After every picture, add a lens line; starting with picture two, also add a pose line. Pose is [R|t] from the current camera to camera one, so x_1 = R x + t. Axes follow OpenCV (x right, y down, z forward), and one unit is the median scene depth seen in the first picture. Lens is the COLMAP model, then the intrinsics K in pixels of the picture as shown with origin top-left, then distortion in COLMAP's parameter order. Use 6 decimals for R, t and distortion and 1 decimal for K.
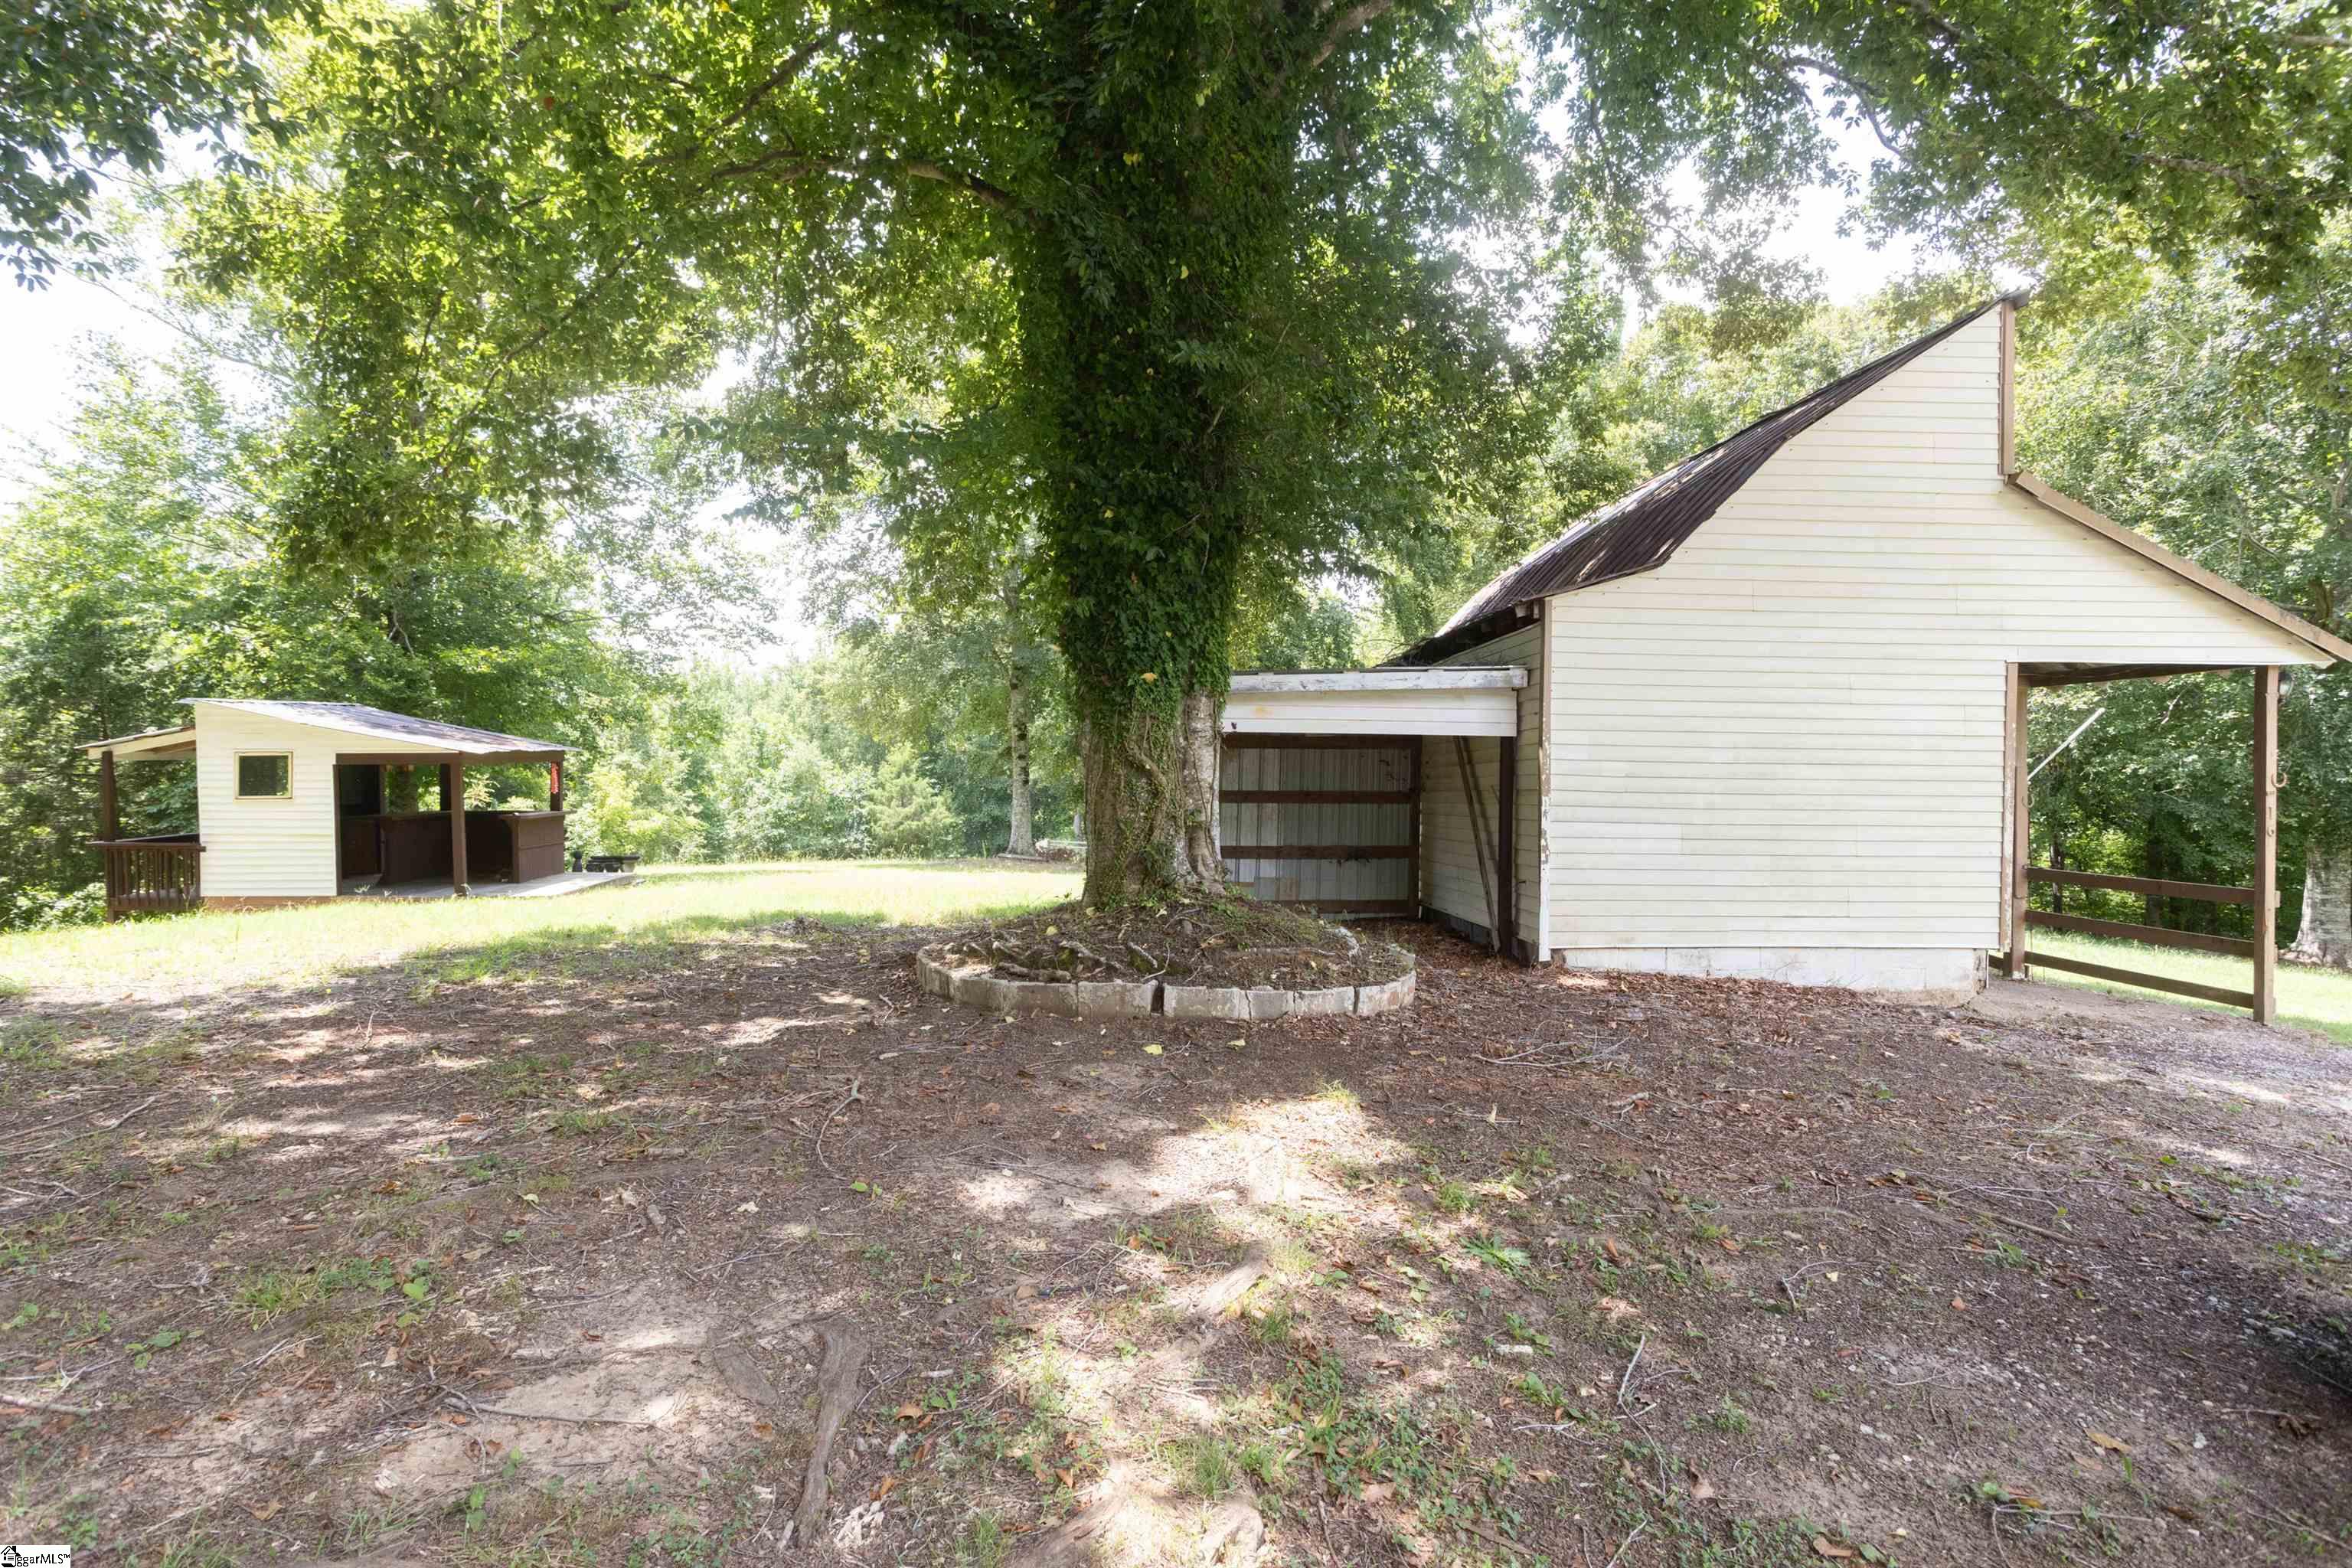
lens RADIAL K [[1210.8, 0, 1163.4], [0, 1210.8, 792.2], [0, 0, 1]] dist [-0.019306, 0.007074]
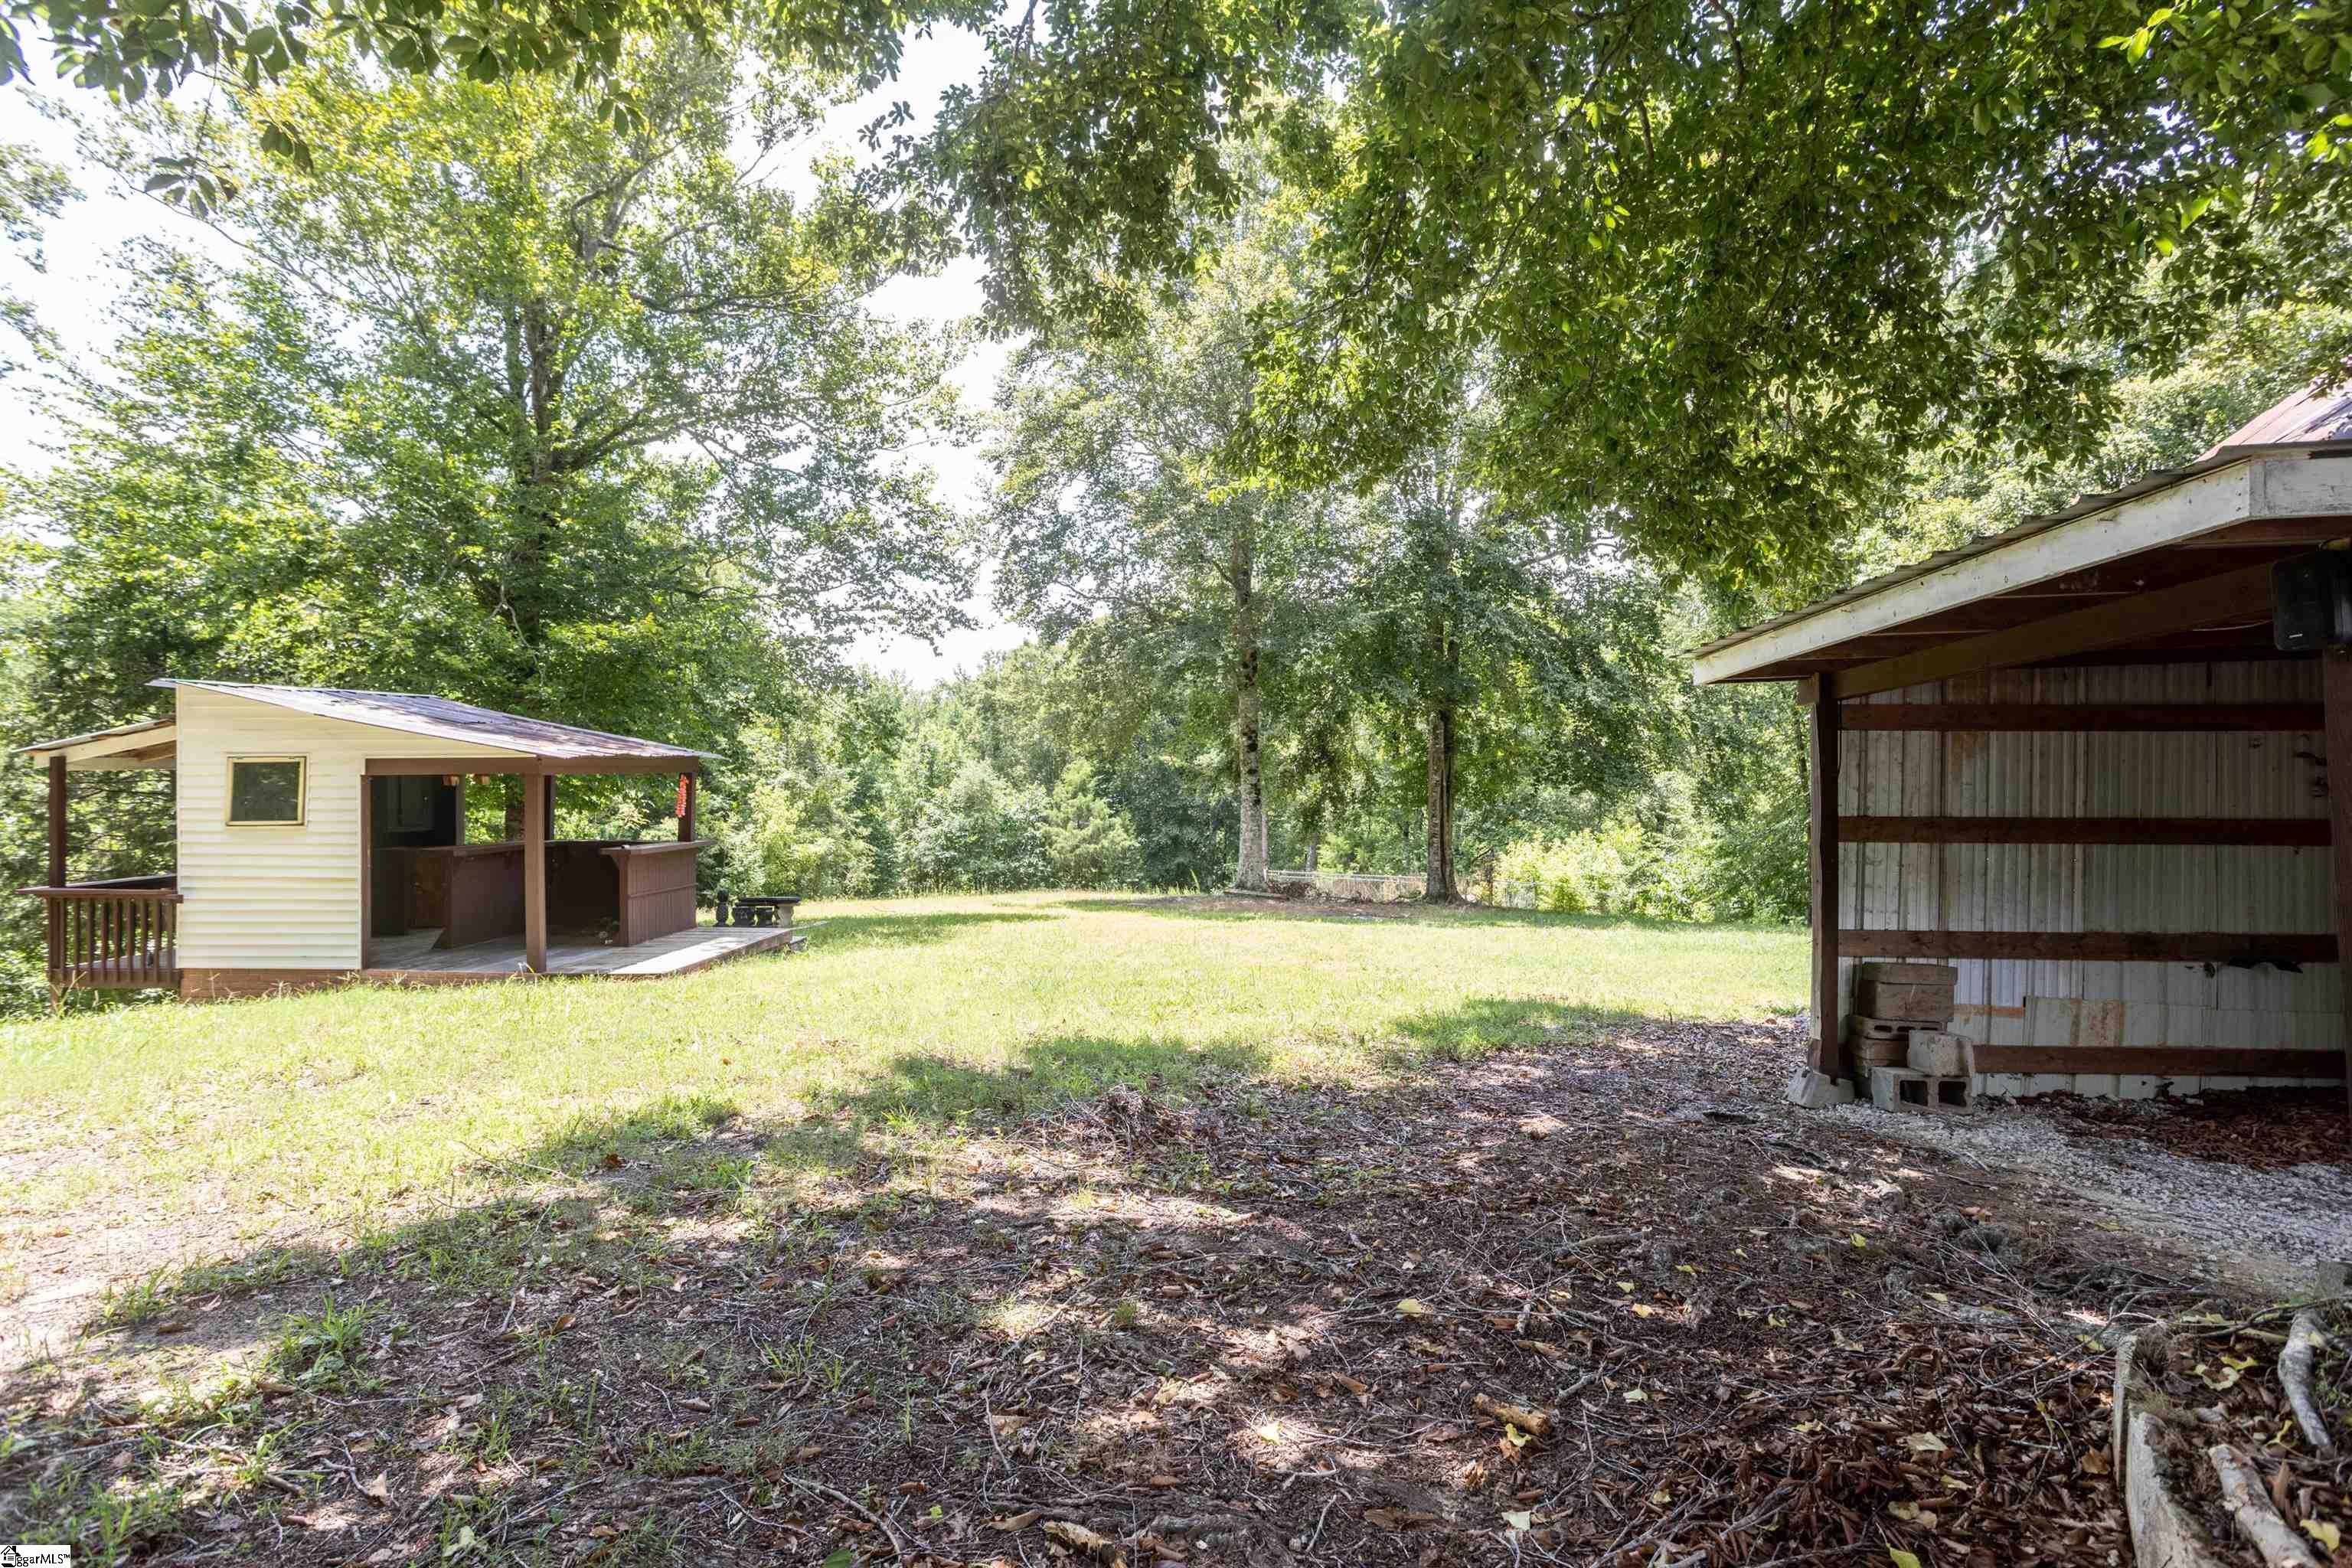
lens RADIAL K [[1210.8, 0, 1194.3], [0, 1210.8, 776.7], [0, 0, 1]] dist [-0.019306, 0.007074]
pose [[0.994896, -0.001941, -0.100890, -0.070749], [-0.001037, 0.999566, -0.029453, -0.001200], [0.100903, 0.029407, 0.994462, 0.171073]]
